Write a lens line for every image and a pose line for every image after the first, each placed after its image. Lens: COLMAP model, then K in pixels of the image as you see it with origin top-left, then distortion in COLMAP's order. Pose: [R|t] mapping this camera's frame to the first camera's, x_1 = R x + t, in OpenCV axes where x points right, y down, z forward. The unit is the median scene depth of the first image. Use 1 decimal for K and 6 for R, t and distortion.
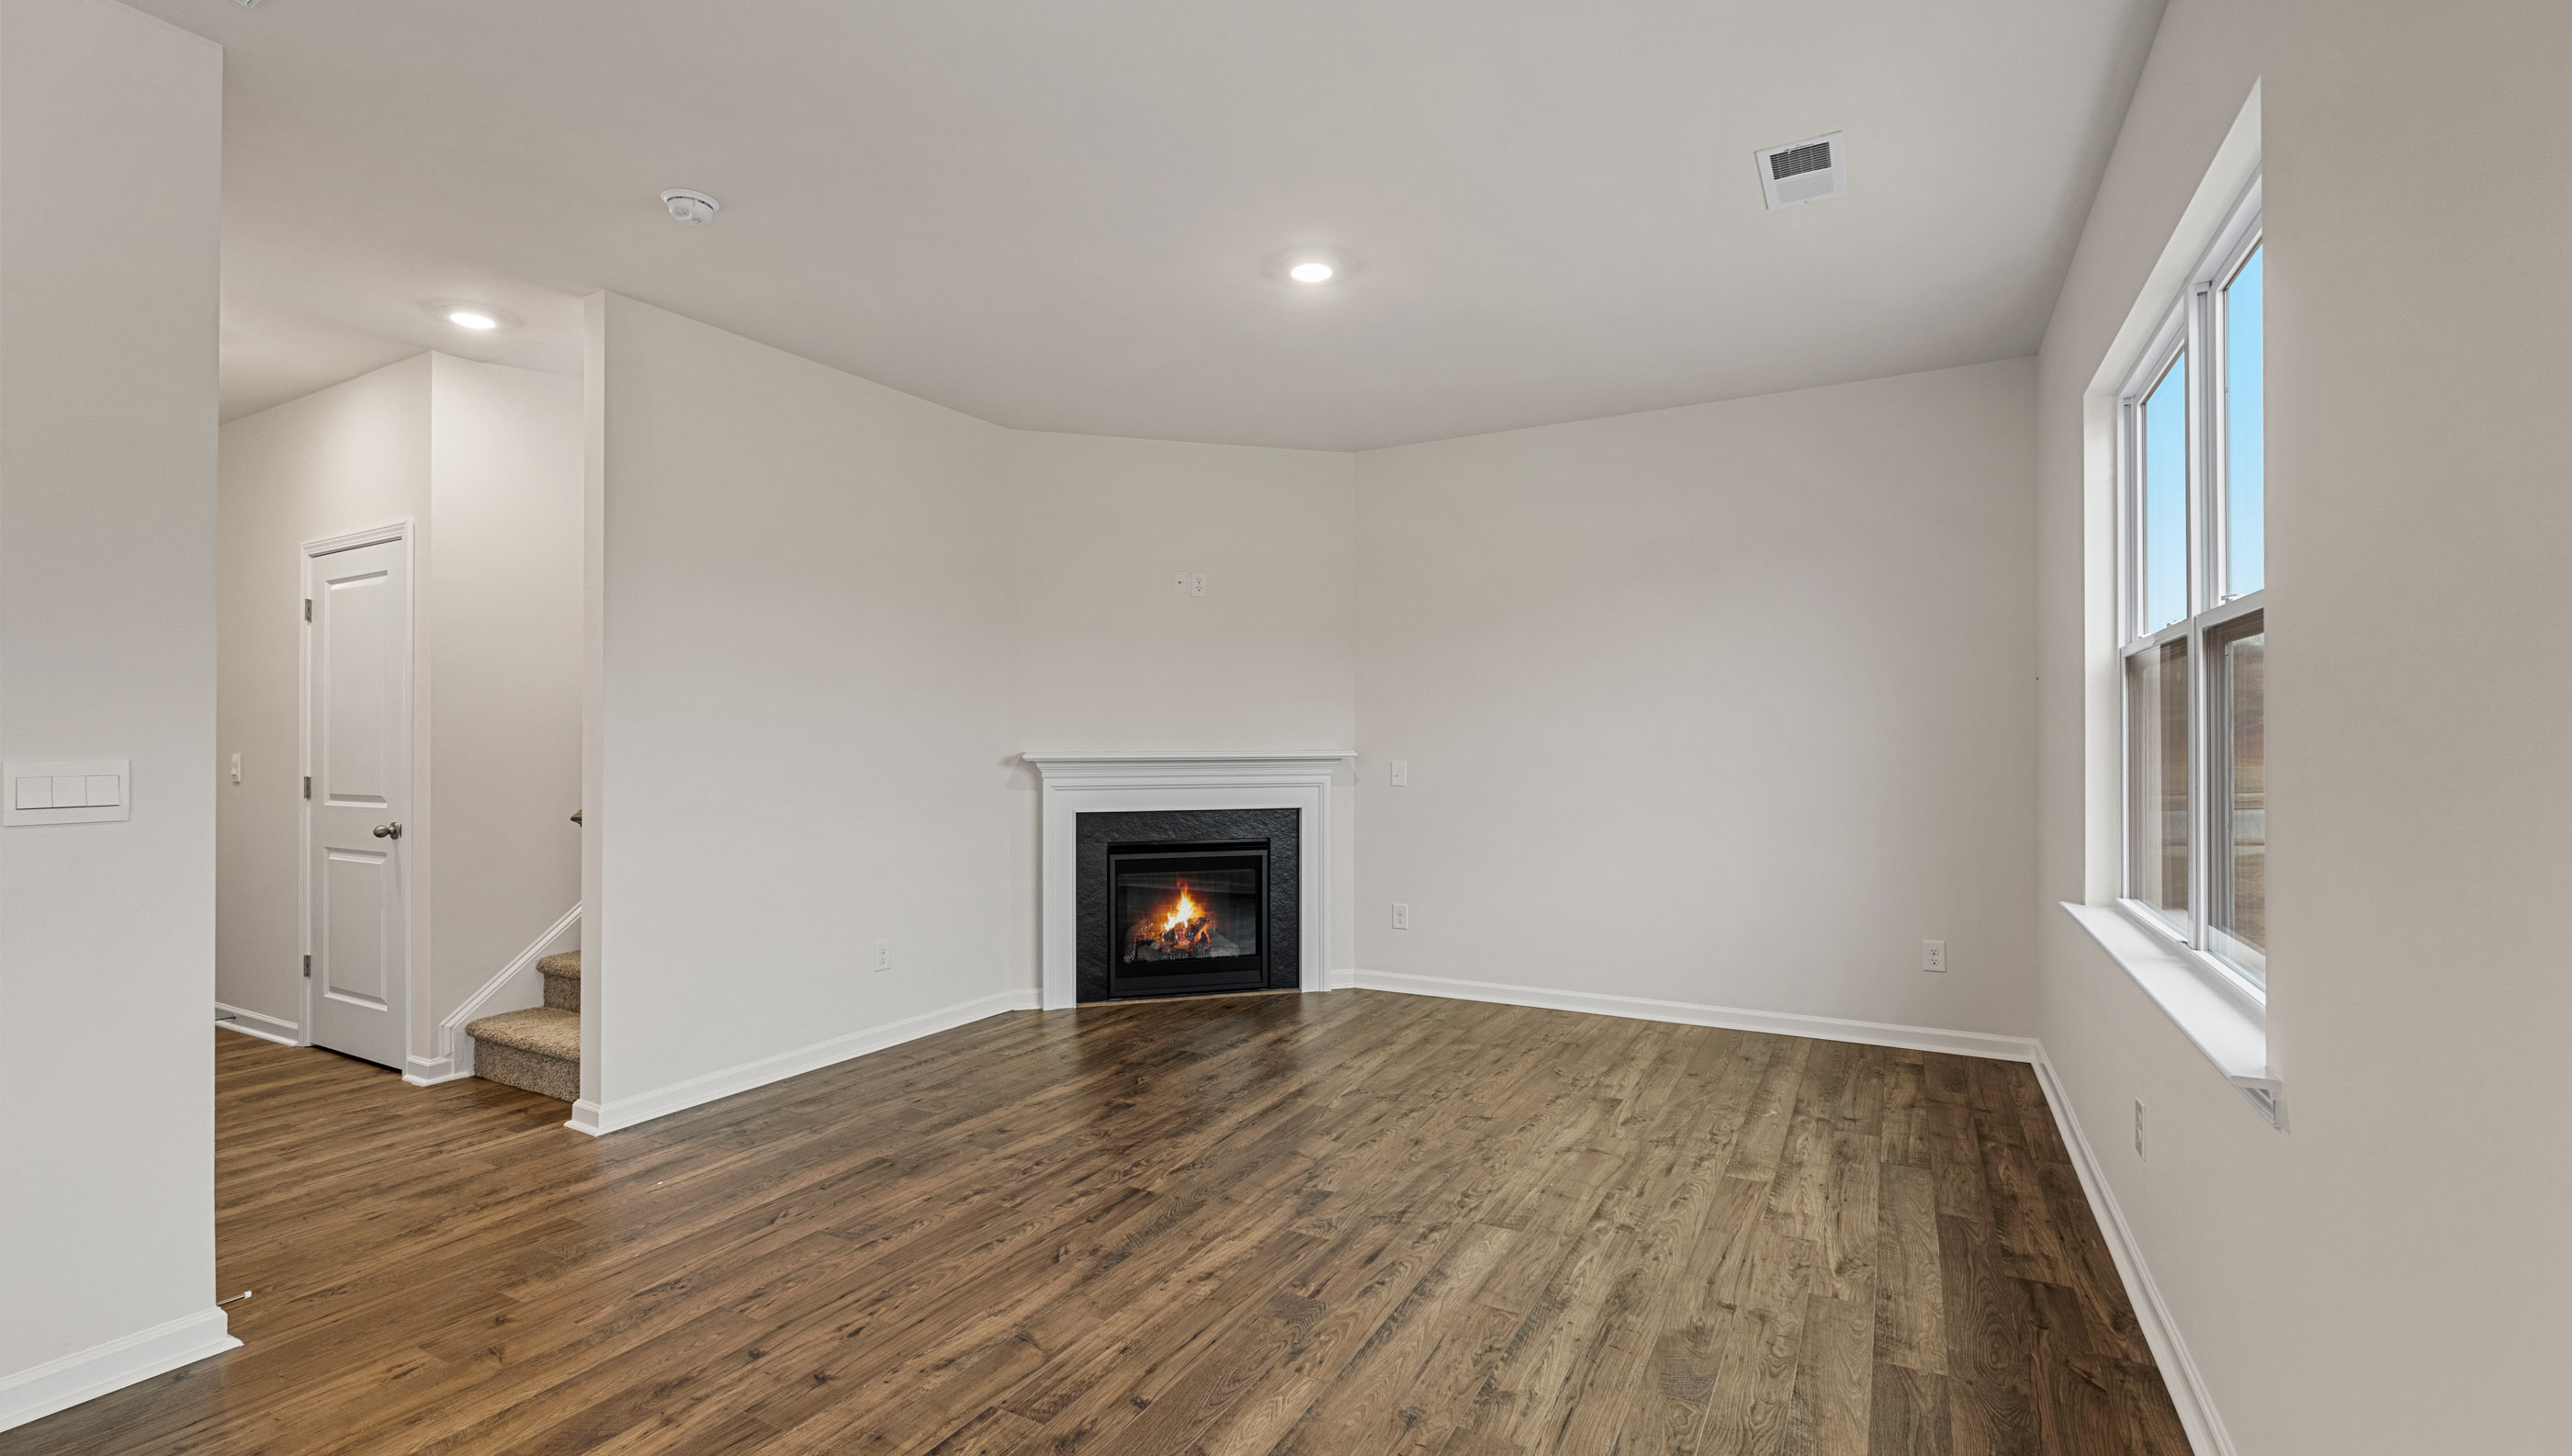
lens RADIAL K [[1117.4, 0, 1286.0], [0, 1117.4, 728.0], [0, 0, 1]] dist [-0.003422, -0.000803]
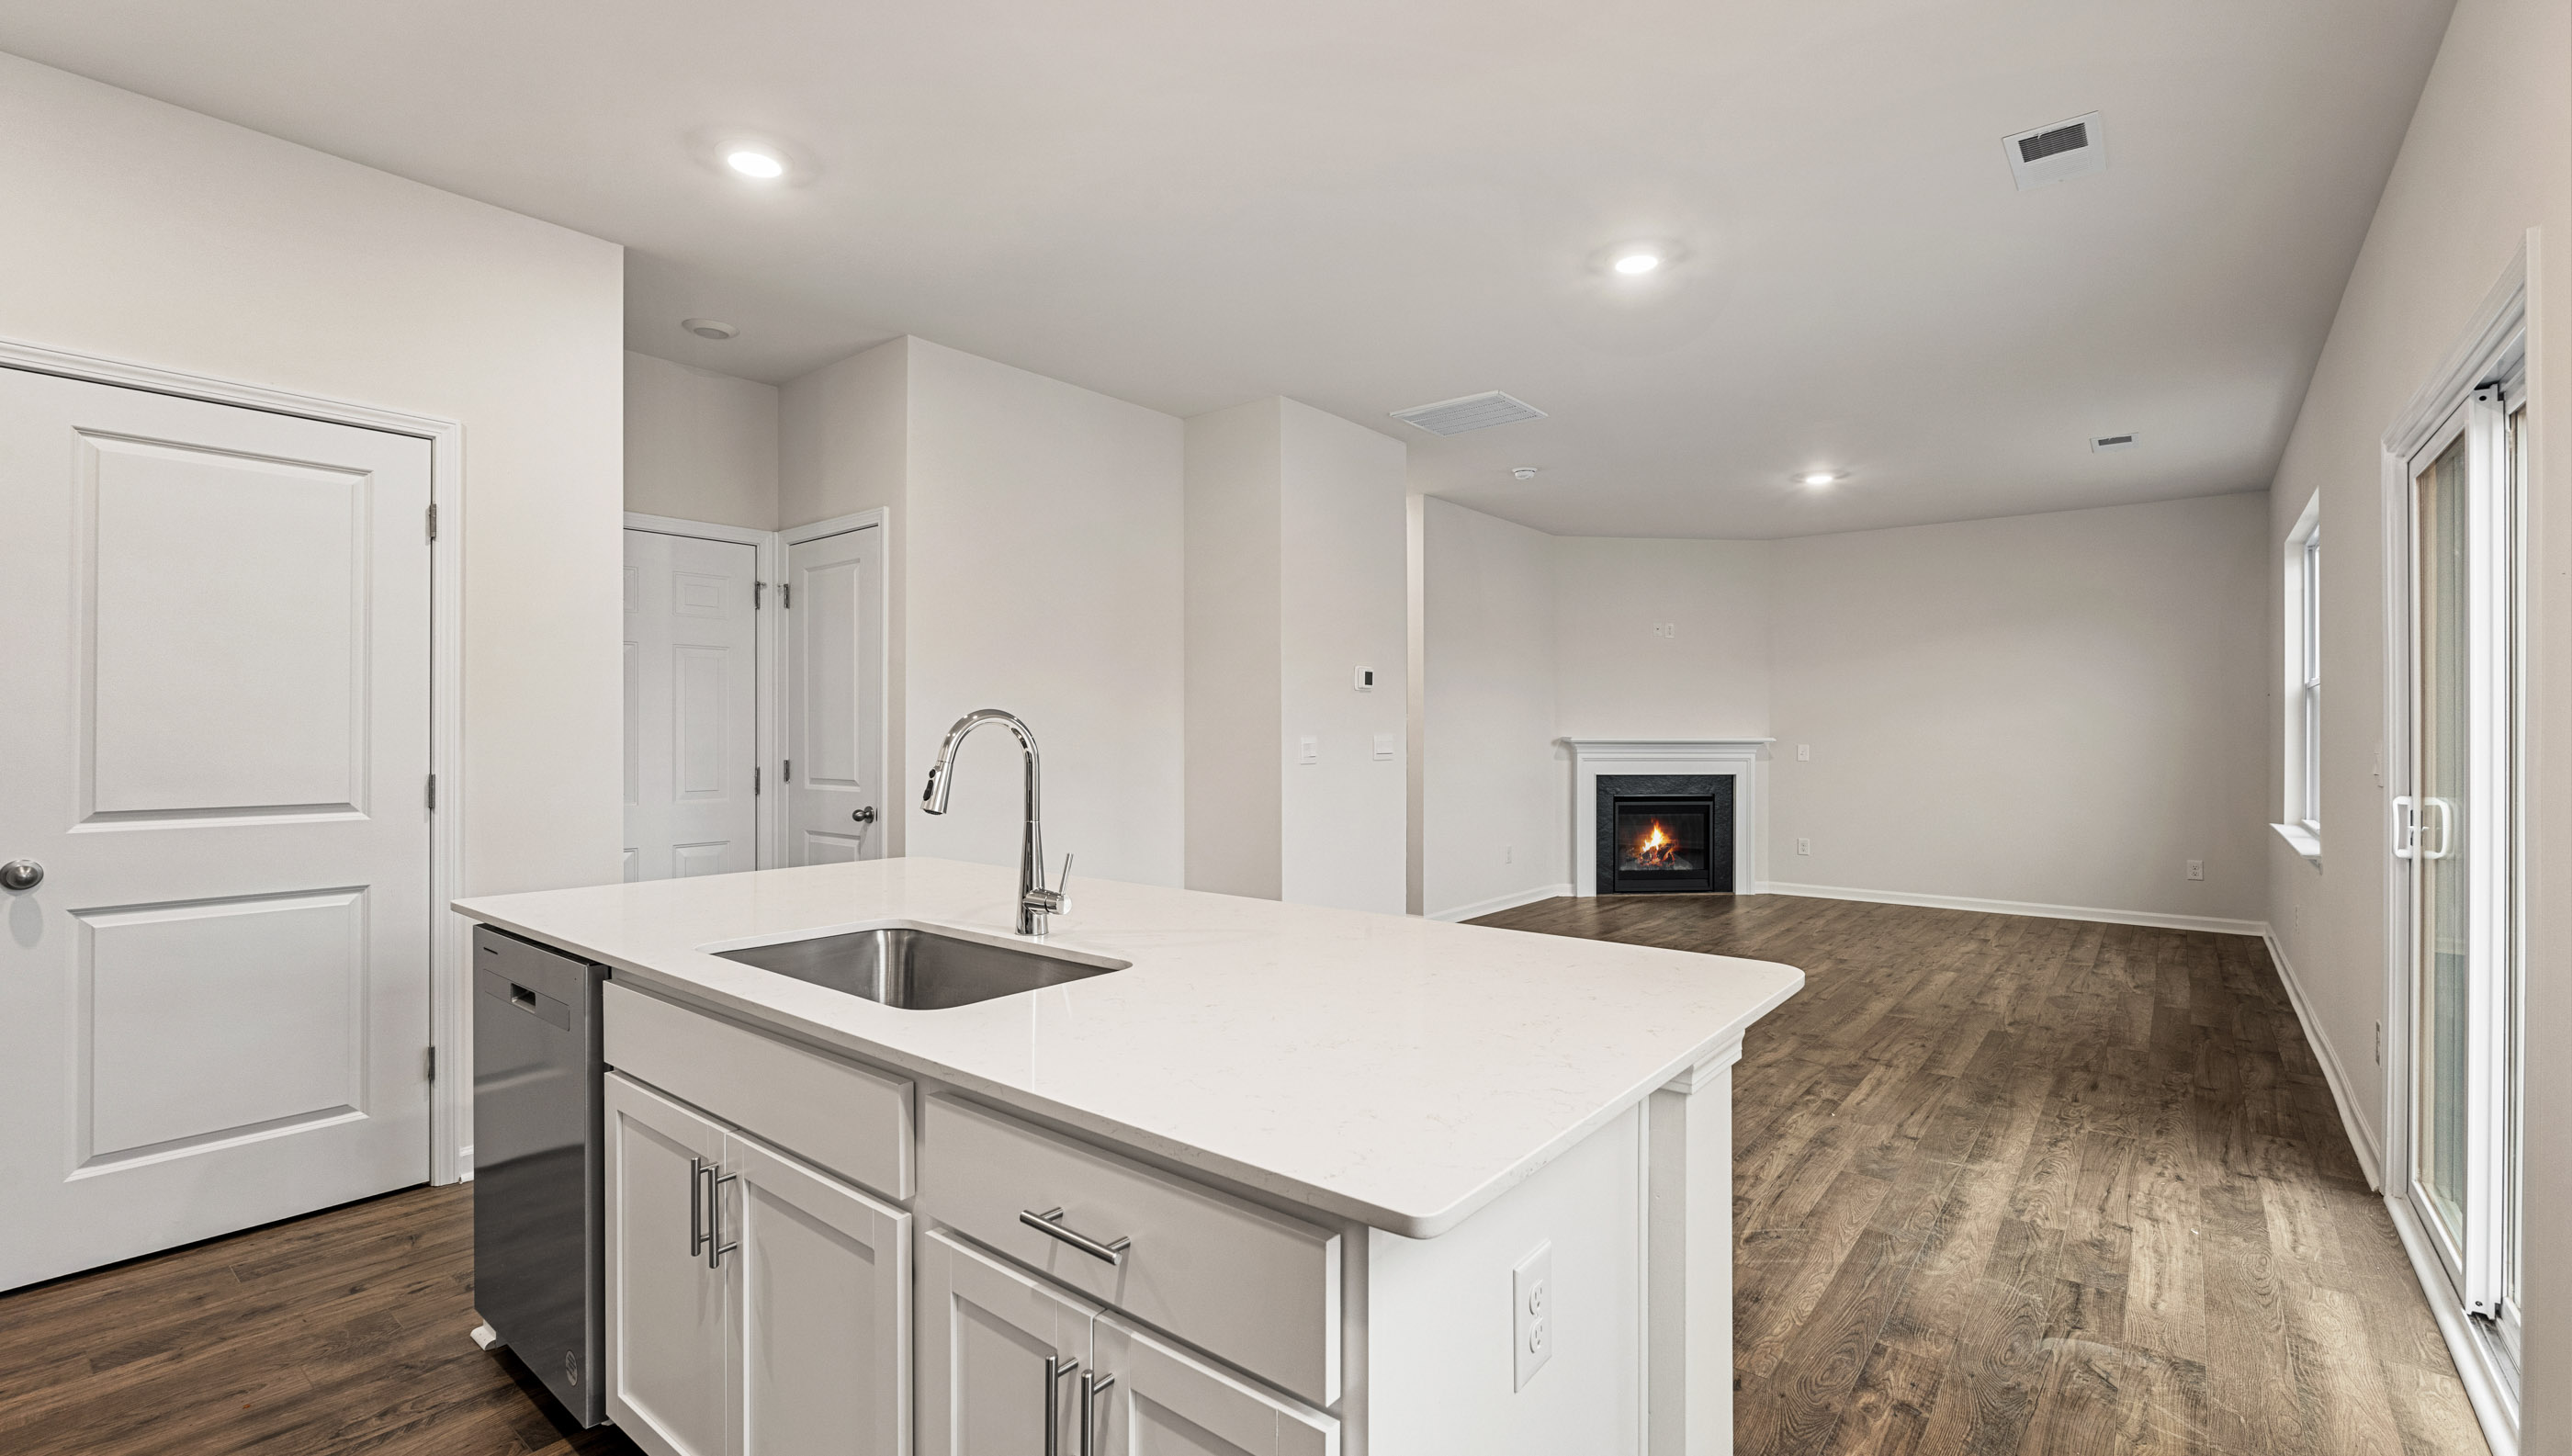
lens RADIAL K [[1117.4, 0, 1286.0], [0, 1117.4, 728.0], [0, 0, 1]] dist [-0.003422, -0.000803]
pose [[0.985354, 0.005359, -0.170435, -0.354781], [-0.004033, 0.999959, 0.008129, -0.002909], [0.170471, -0.007322, 0.985335, -0.654326]]
